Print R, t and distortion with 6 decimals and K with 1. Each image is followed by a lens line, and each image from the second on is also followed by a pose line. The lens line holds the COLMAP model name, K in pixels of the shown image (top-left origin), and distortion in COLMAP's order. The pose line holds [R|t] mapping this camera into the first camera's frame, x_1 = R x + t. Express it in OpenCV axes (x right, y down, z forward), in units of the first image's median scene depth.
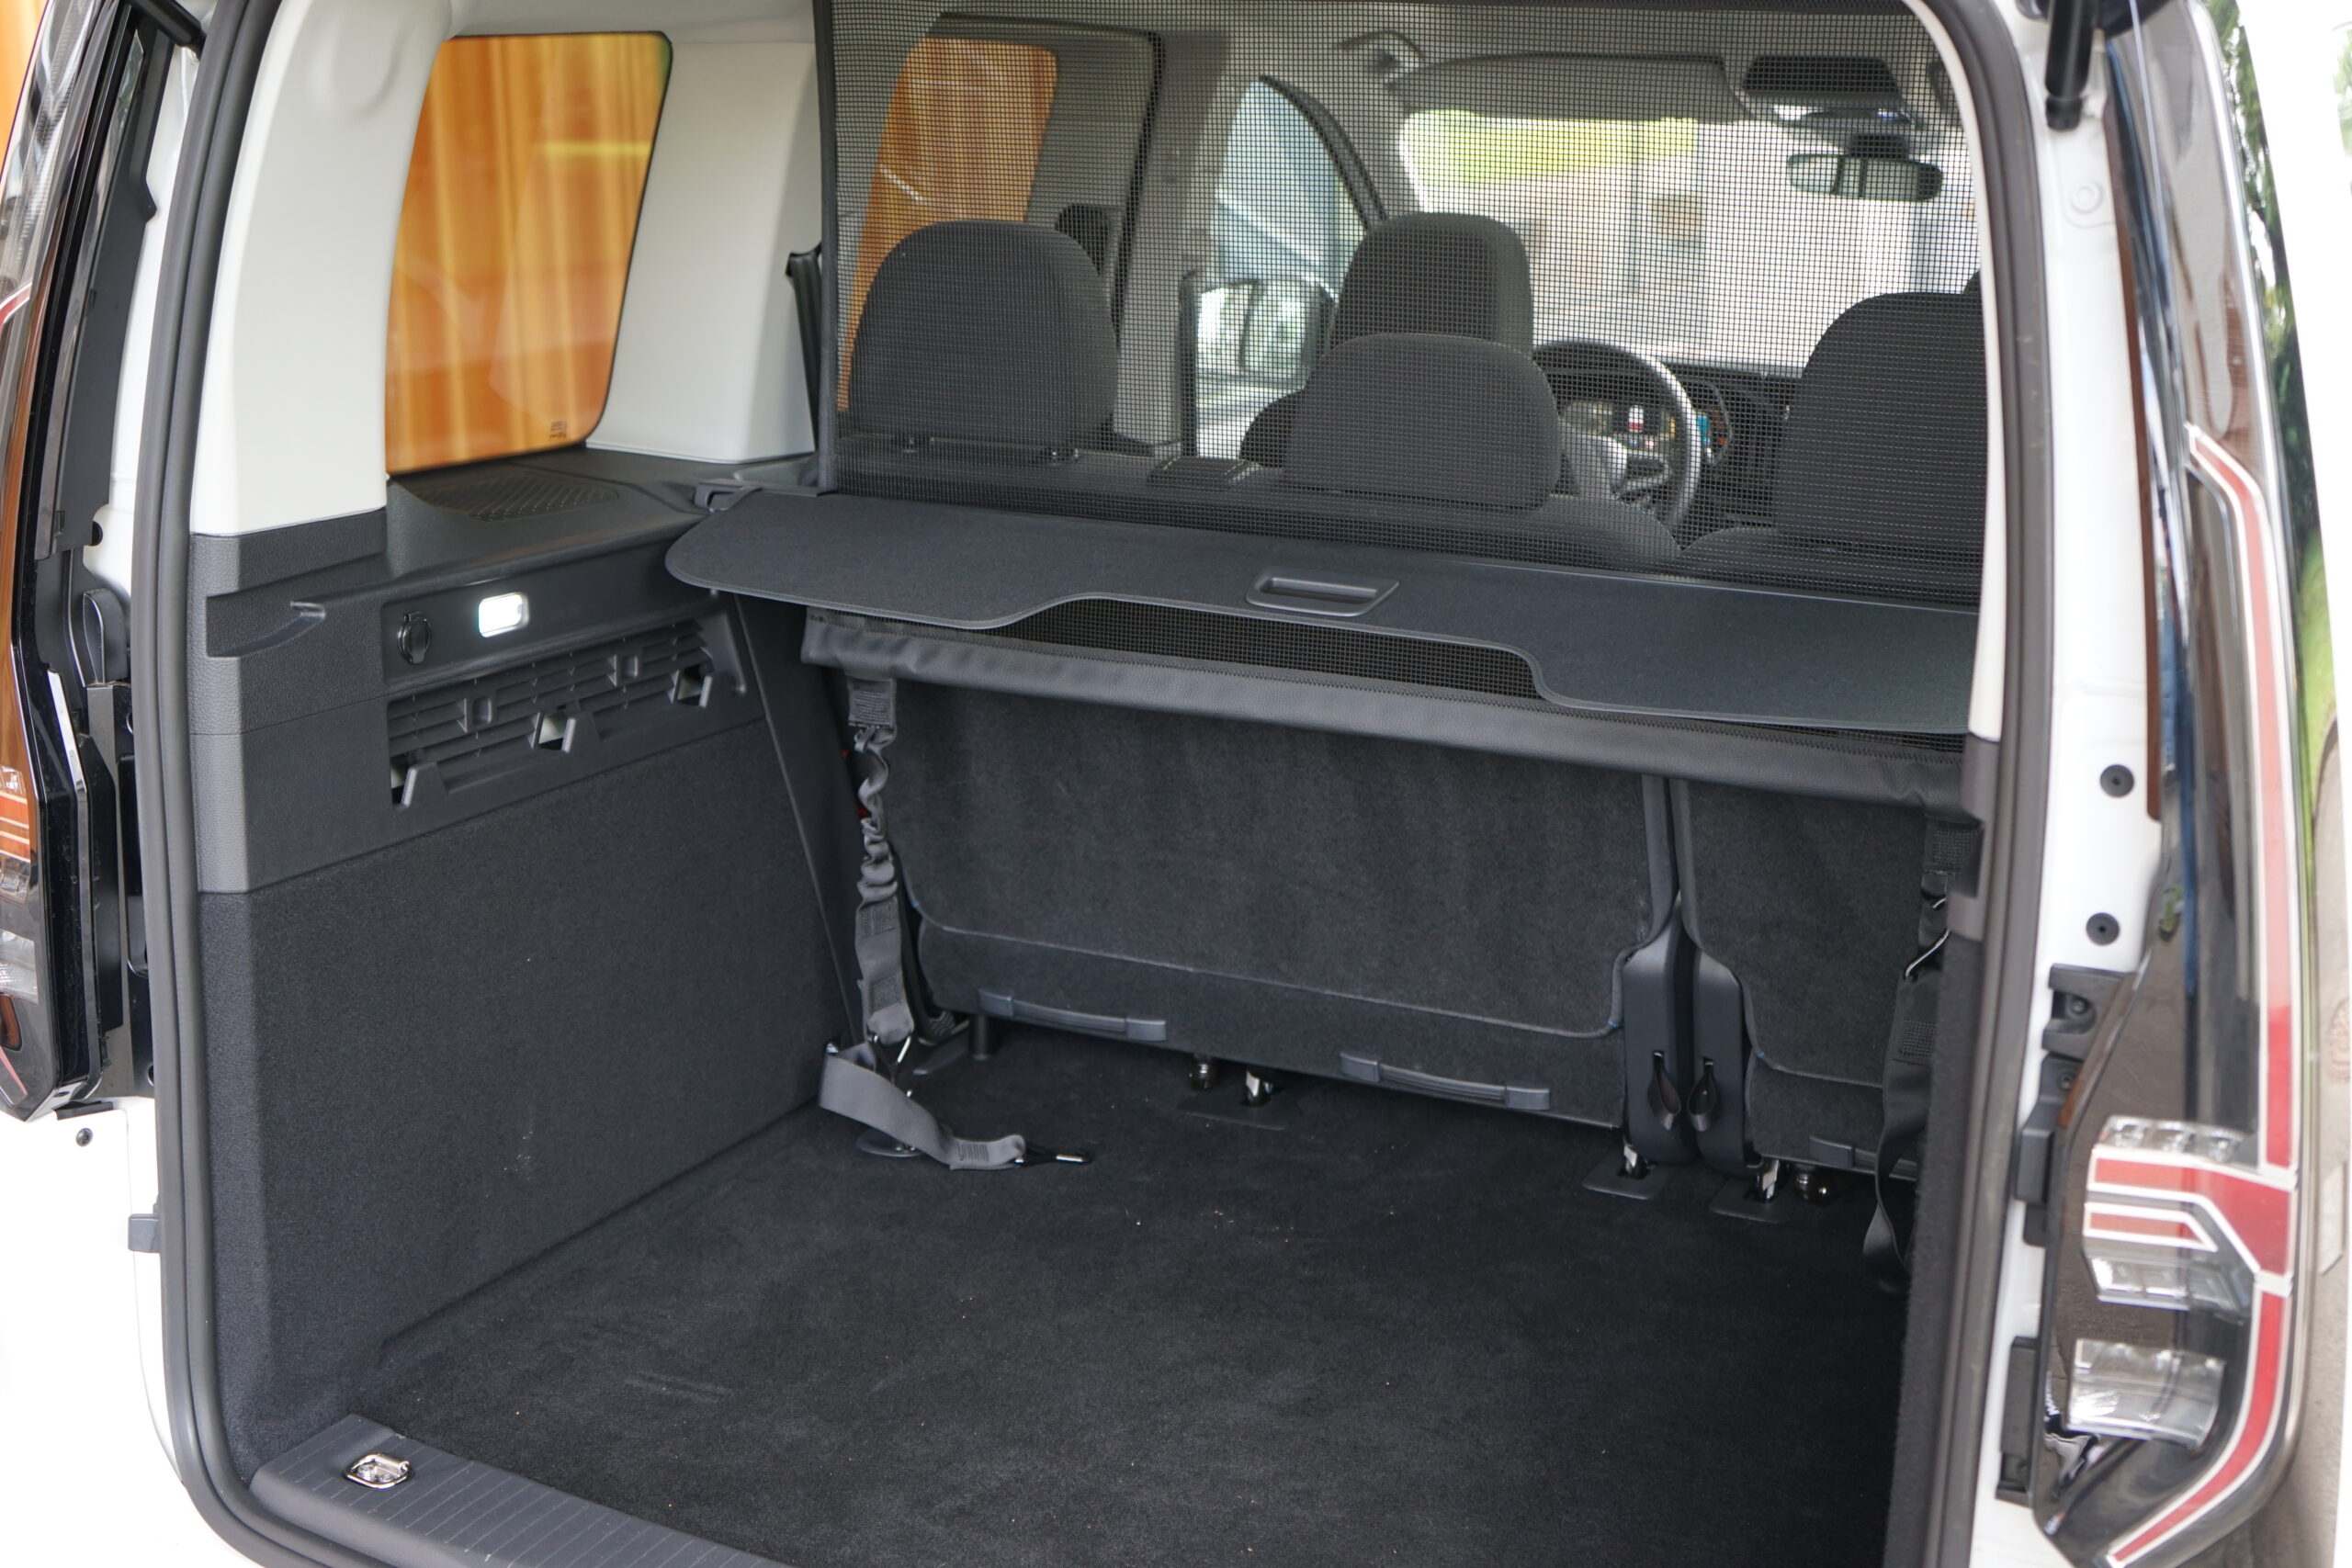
lens RADIAL K [[2673.3, 0, 1176.0], [0, 2673.3, 784.0], [0, 0, 1]] dist [0.007121, 0.056723]
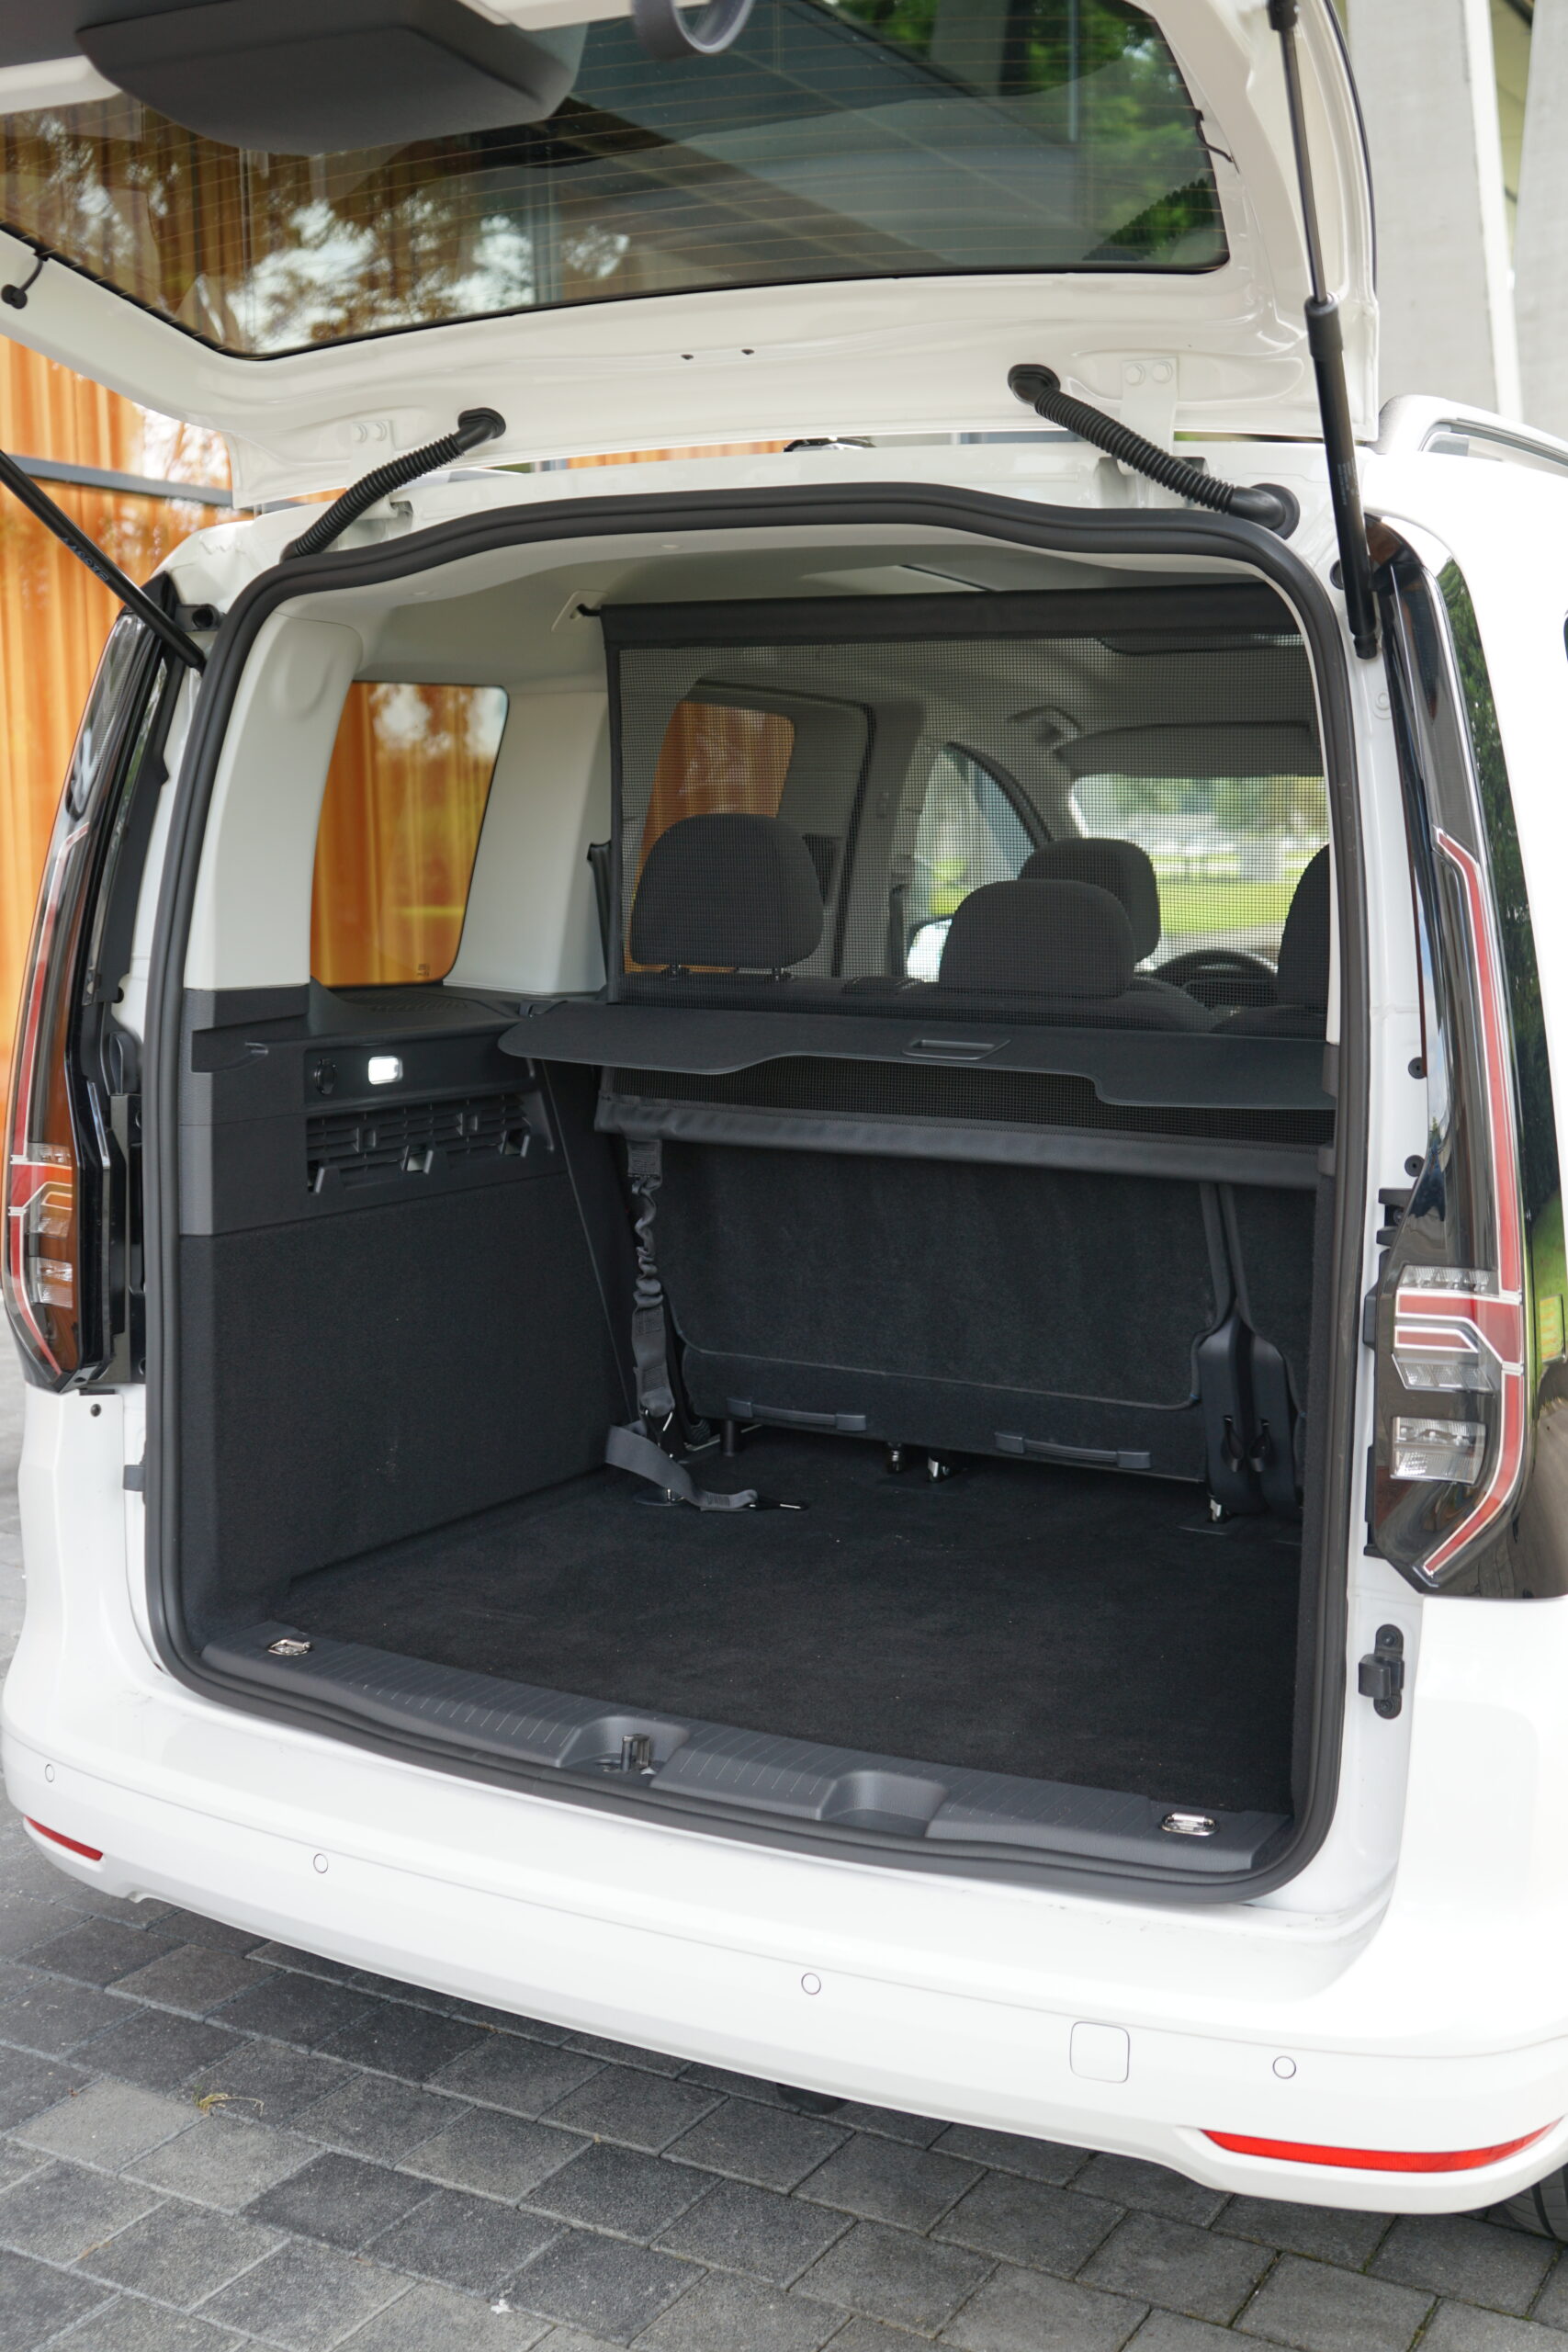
lens RADIAL K [[2356.9, 0, 784.0], [0, 2356.9, 1176.0], [0, 0, 1]] dist [0.038044, -0.002549]
pose [[0.997688, -0.005864, -0.067708, 0.044242], [-0.001579, 0.994002, -0.109349, 0.122559], [0.067943, 0.109203, 0.991695, -0.218911]]
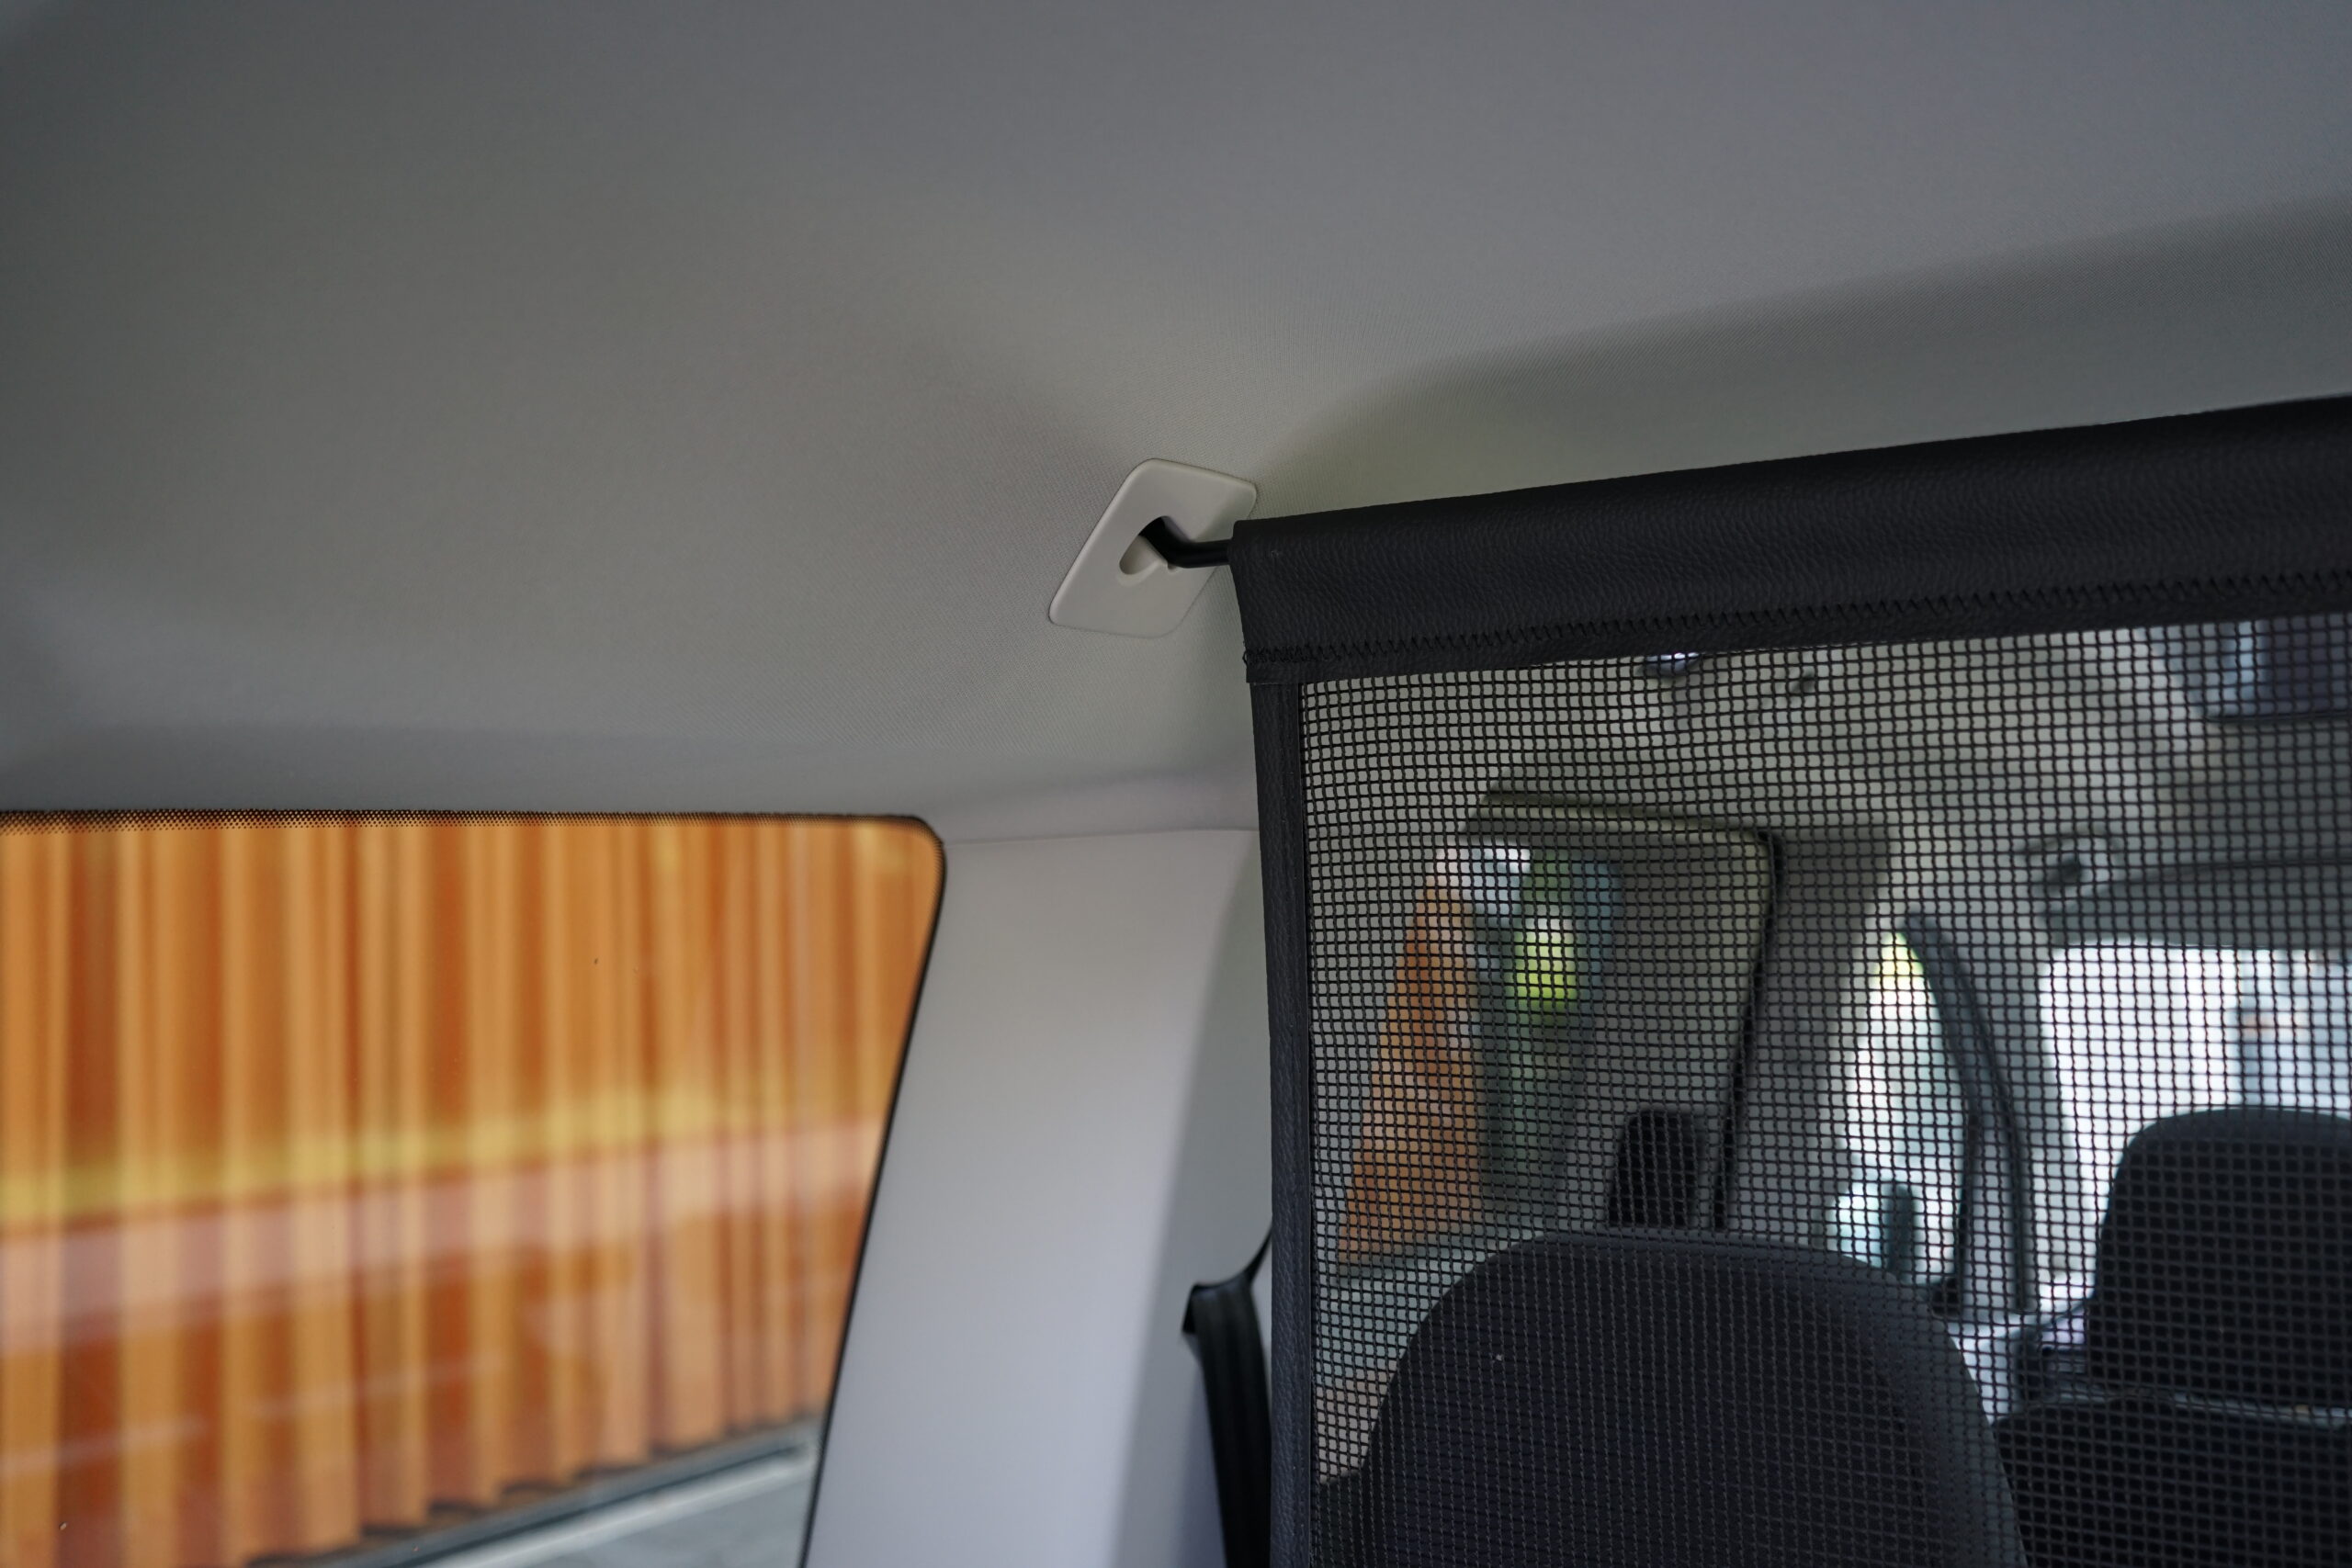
lens RADIAL K [[2340.1, 0, 1176.0], [0, 2340.1, 784.0], [0, 0, 1]] dist [0.003059, 0.003283]
pose [[0.987768, -0.036799, -0.151524, -0.095654], [-0.012407, 0.950123, -0.311628, -0.178094], [0.155434, 0.309697, 0.938045, 0.688355]]
